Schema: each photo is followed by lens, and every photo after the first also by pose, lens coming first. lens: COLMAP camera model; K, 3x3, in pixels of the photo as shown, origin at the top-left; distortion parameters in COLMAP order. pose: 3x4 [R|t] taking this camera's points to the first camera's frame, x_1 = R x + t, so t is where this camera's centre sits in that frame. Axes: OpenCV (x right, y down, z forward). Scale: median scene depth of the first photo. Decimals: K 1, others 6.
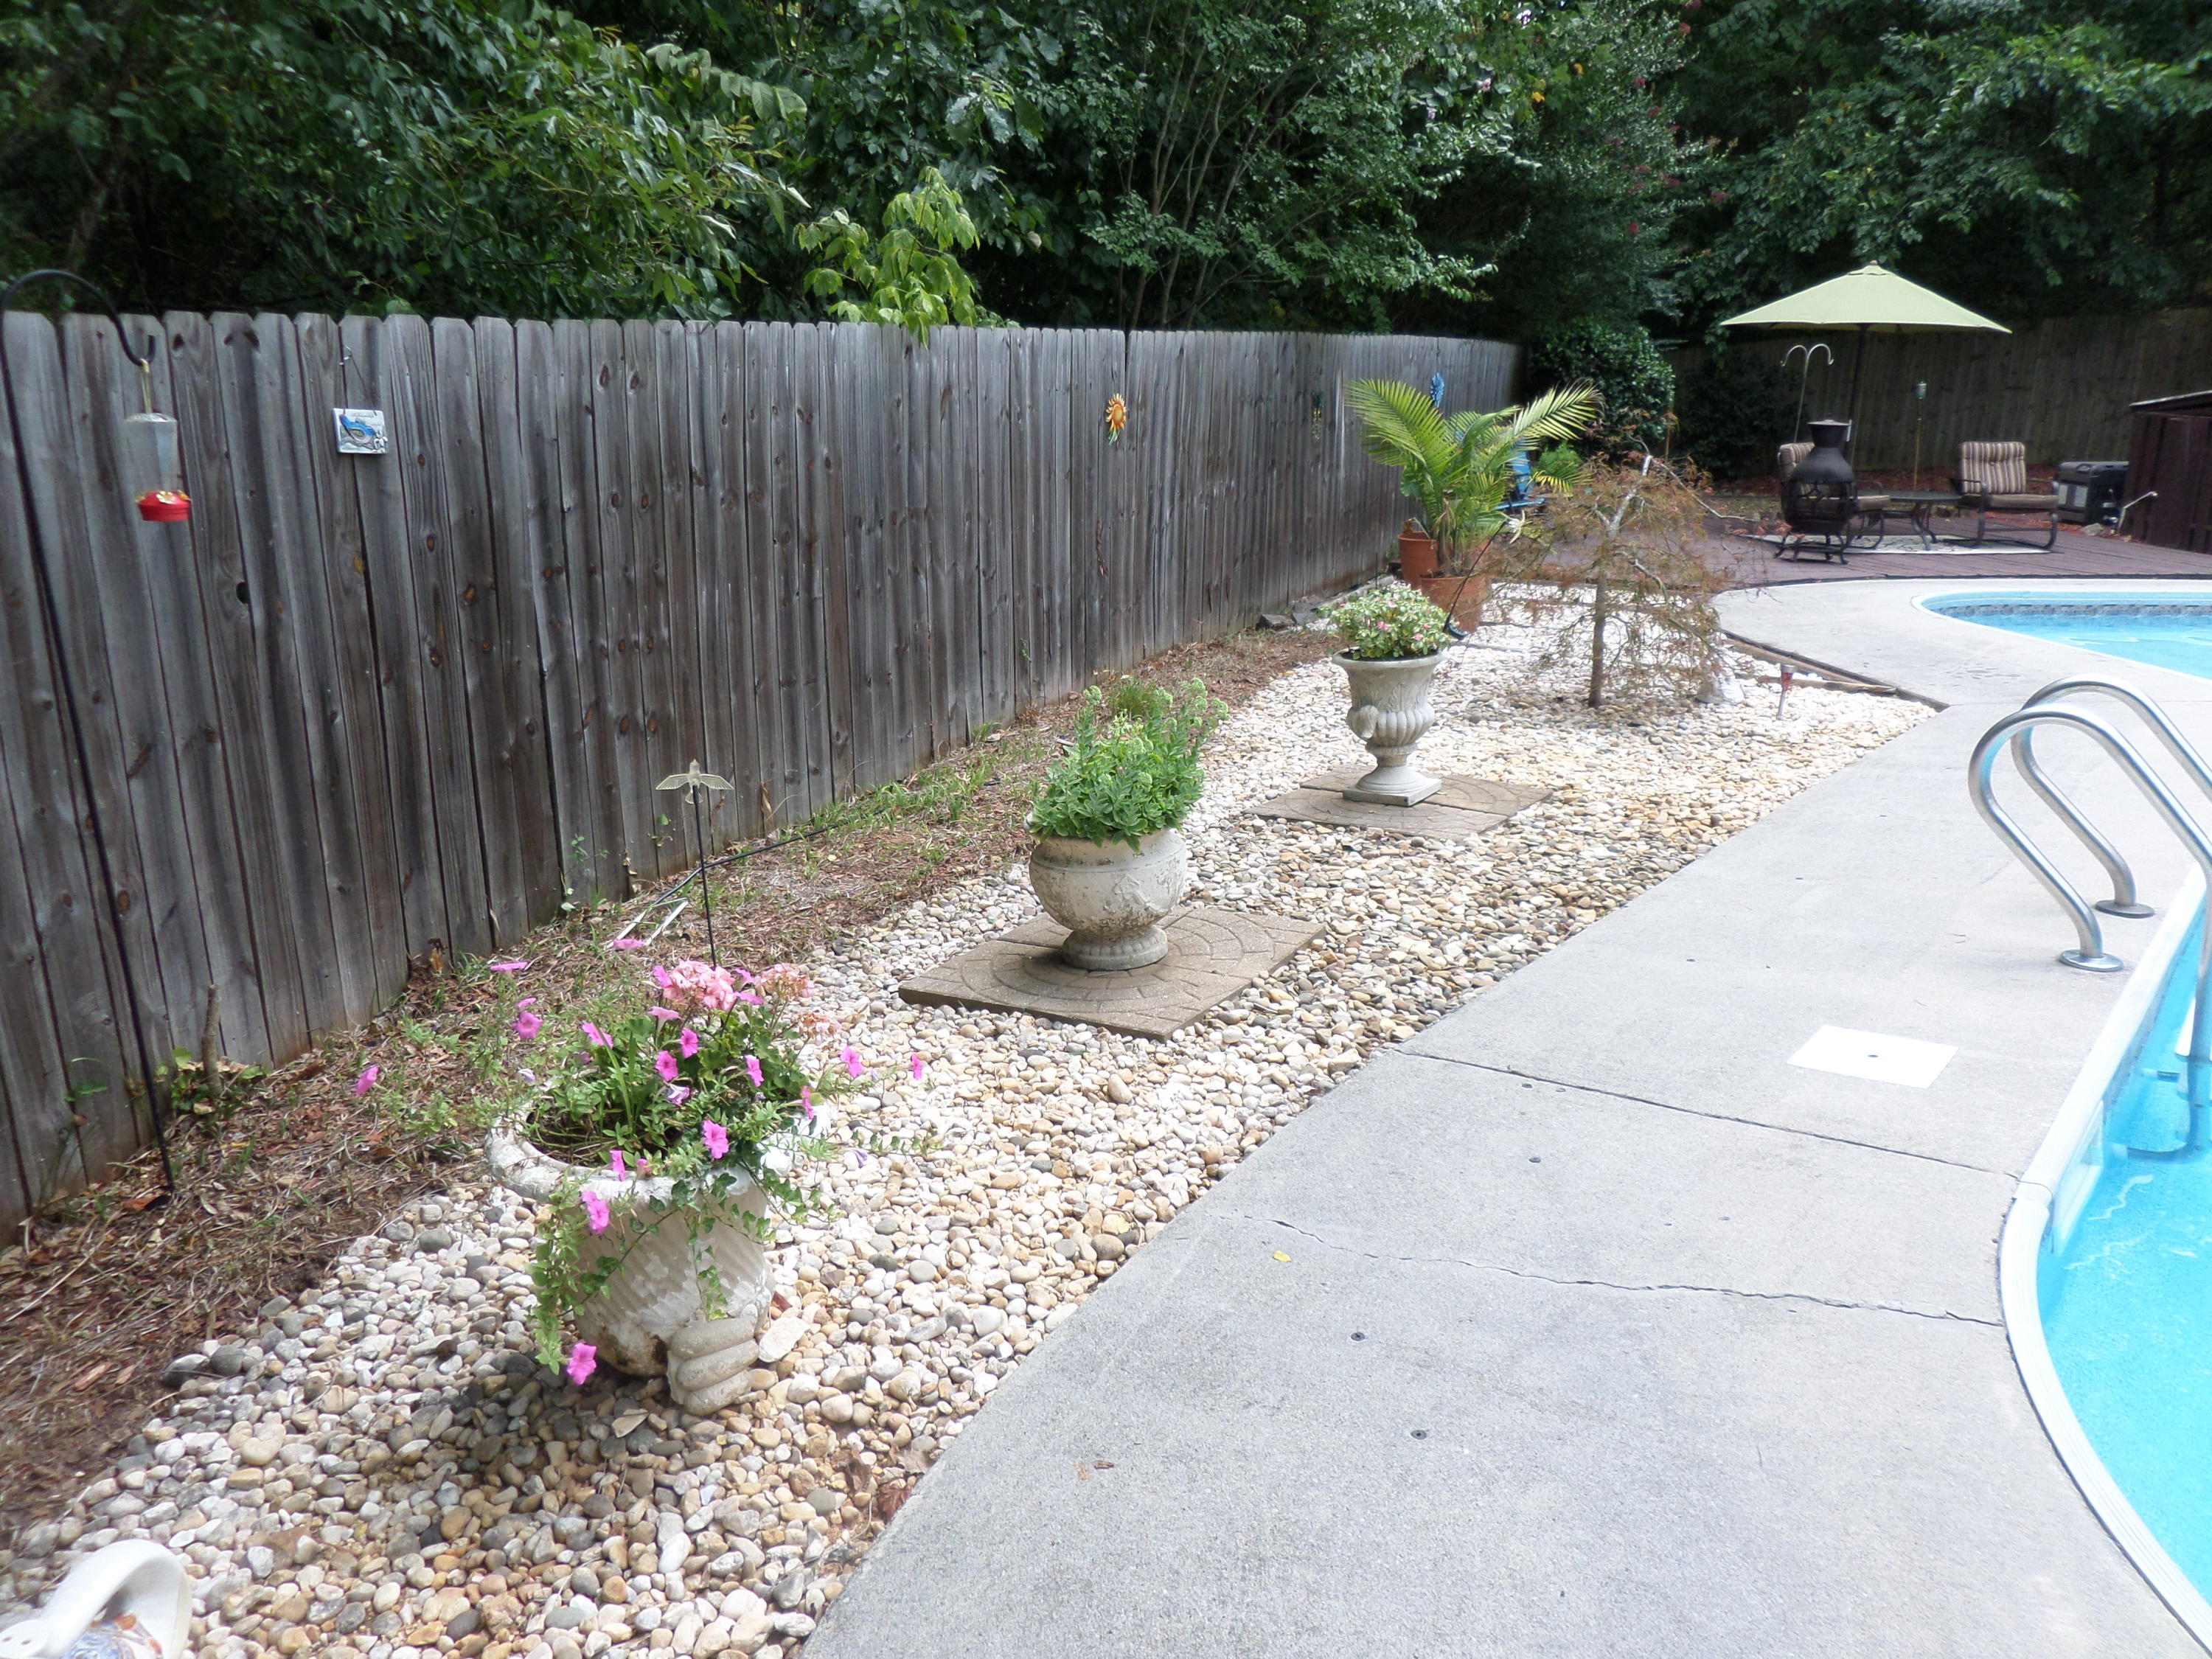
lens RADIAL K [[1573.6, 0, 1095.2], [0, 1573.6, 829.3], [0, 0, 1]] dist [-0.017310, 0.007346]
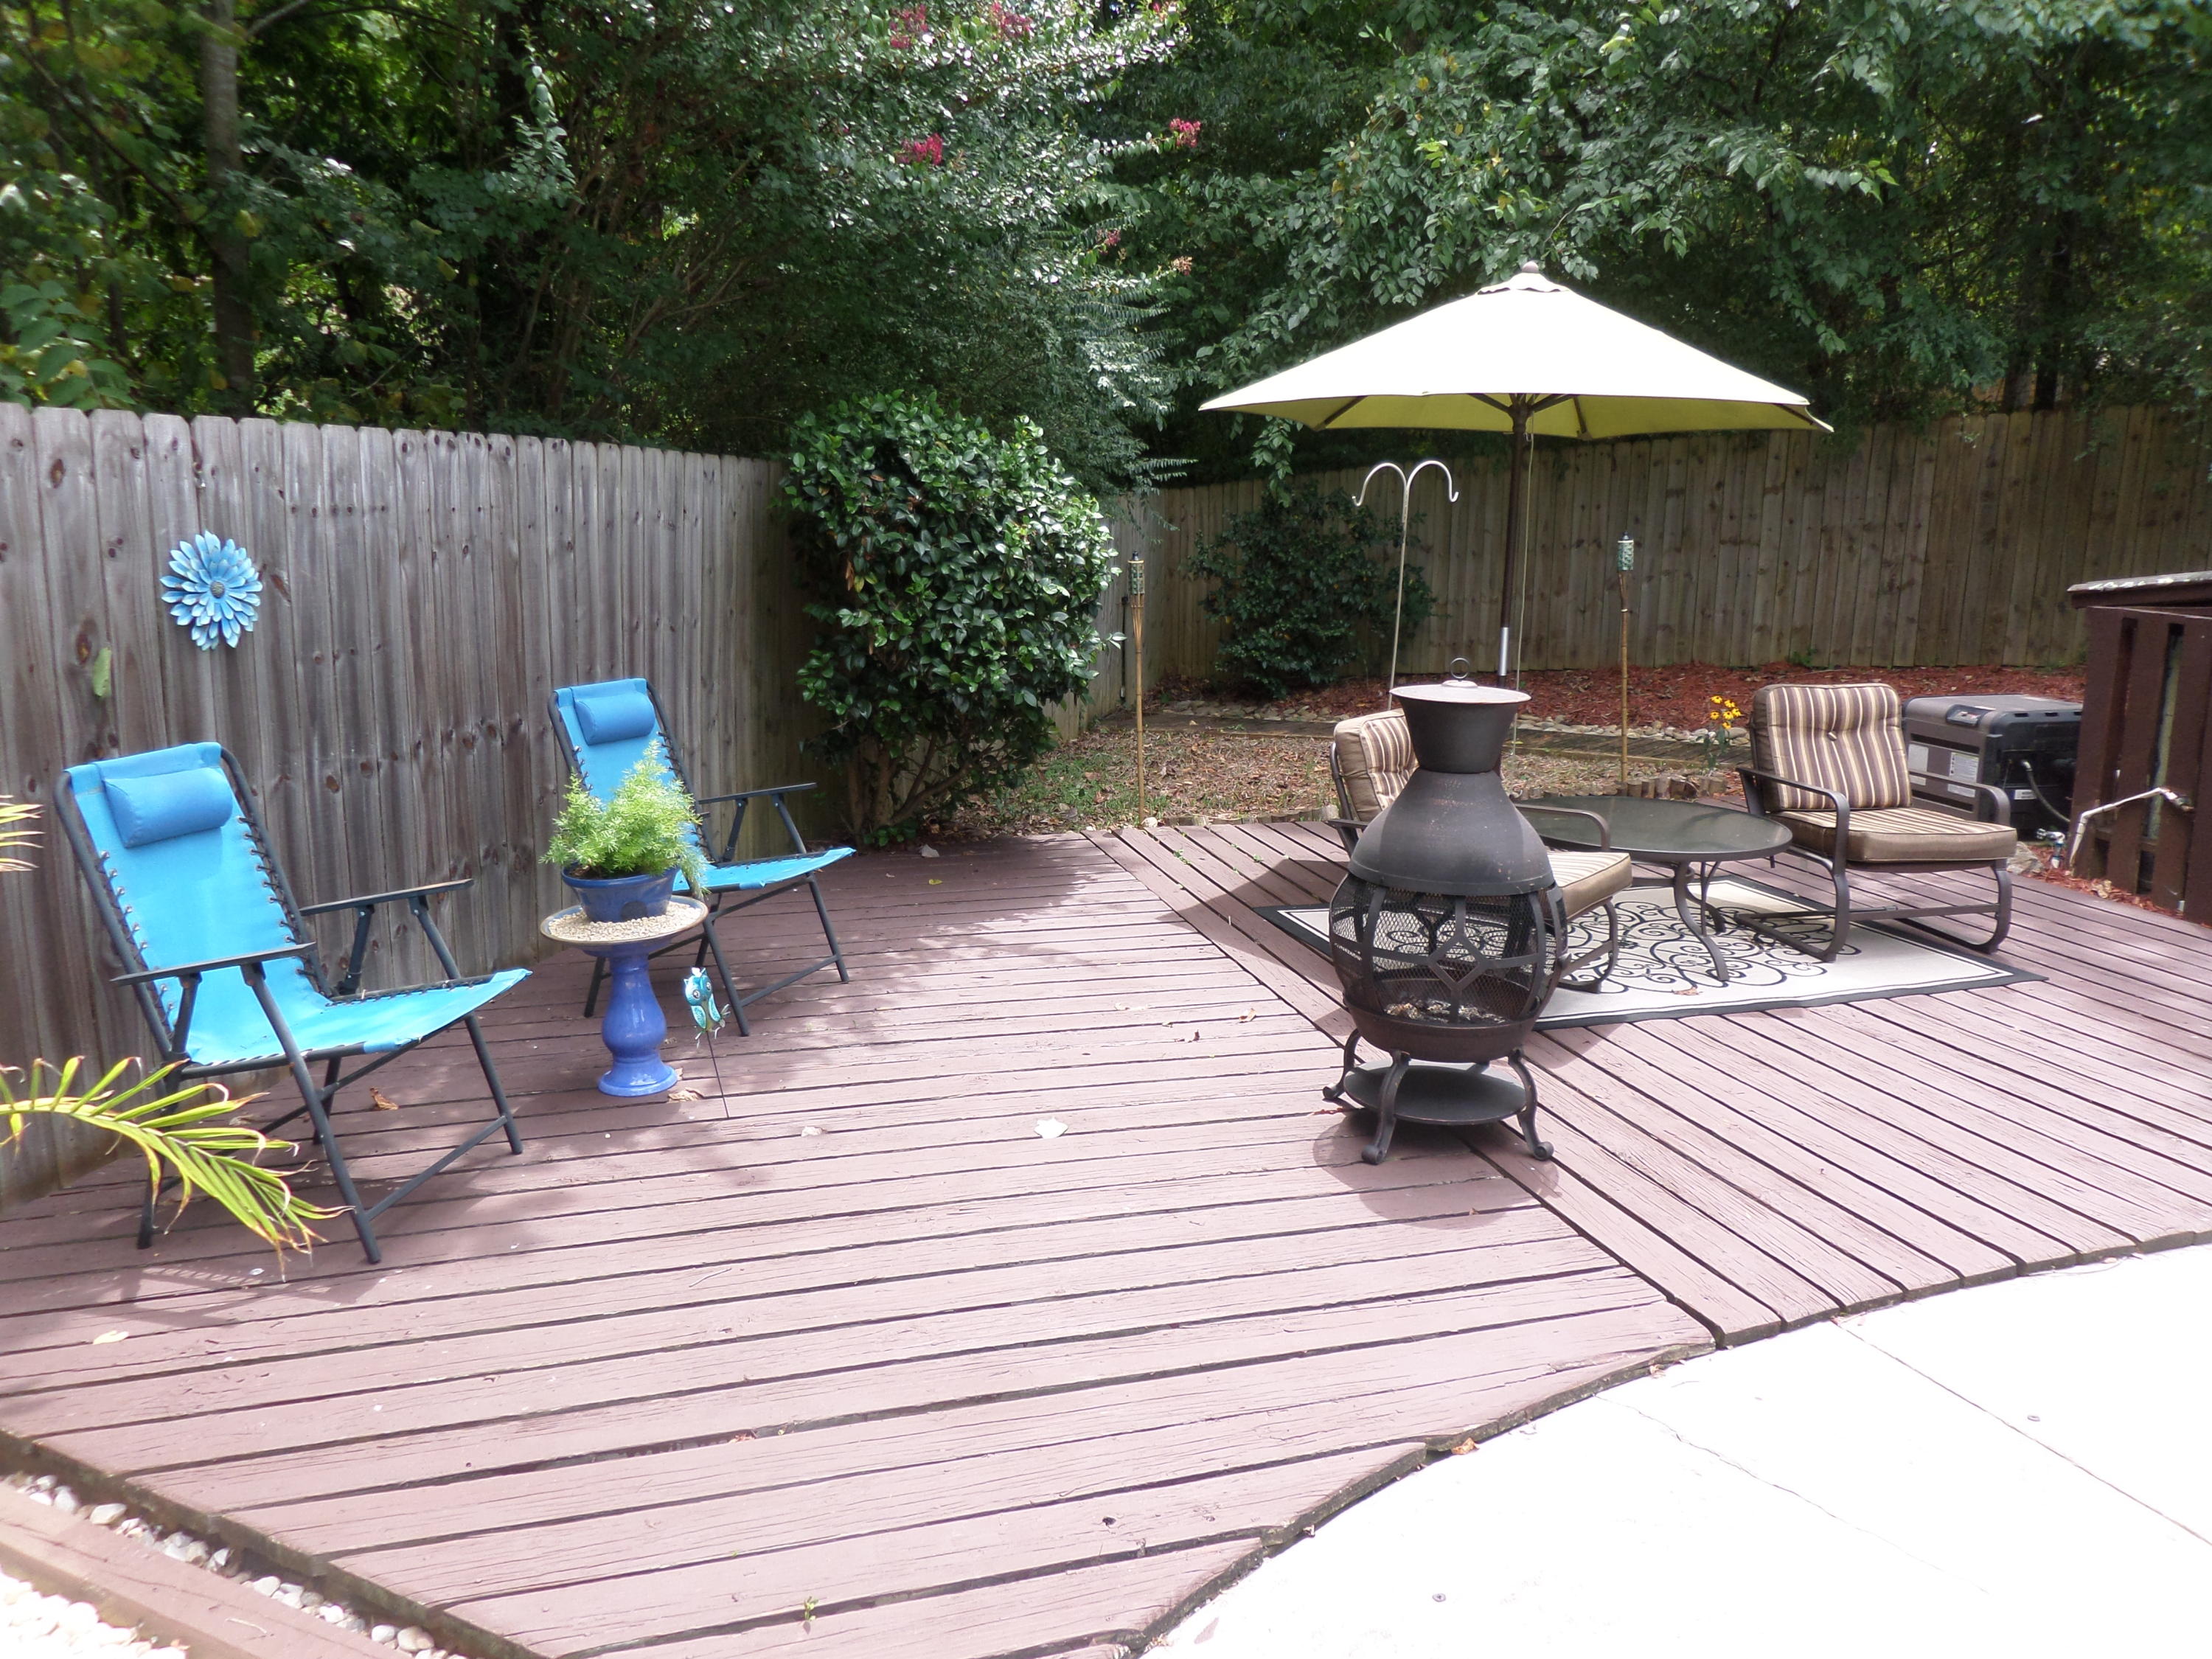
lens RADIAL K [[1573.6, 0, 1113.0], [0, 1573.6, 825.2], [0, 0, 1]] dist [-0.017310, 0.007346]
pose [[0.978470, -0.043125, 0.201833, 0.244037], [0.059642, 0.995286, -0.076481, -0.154028], [-0.197584, 0.086872, 0.976429, 0.514016]]
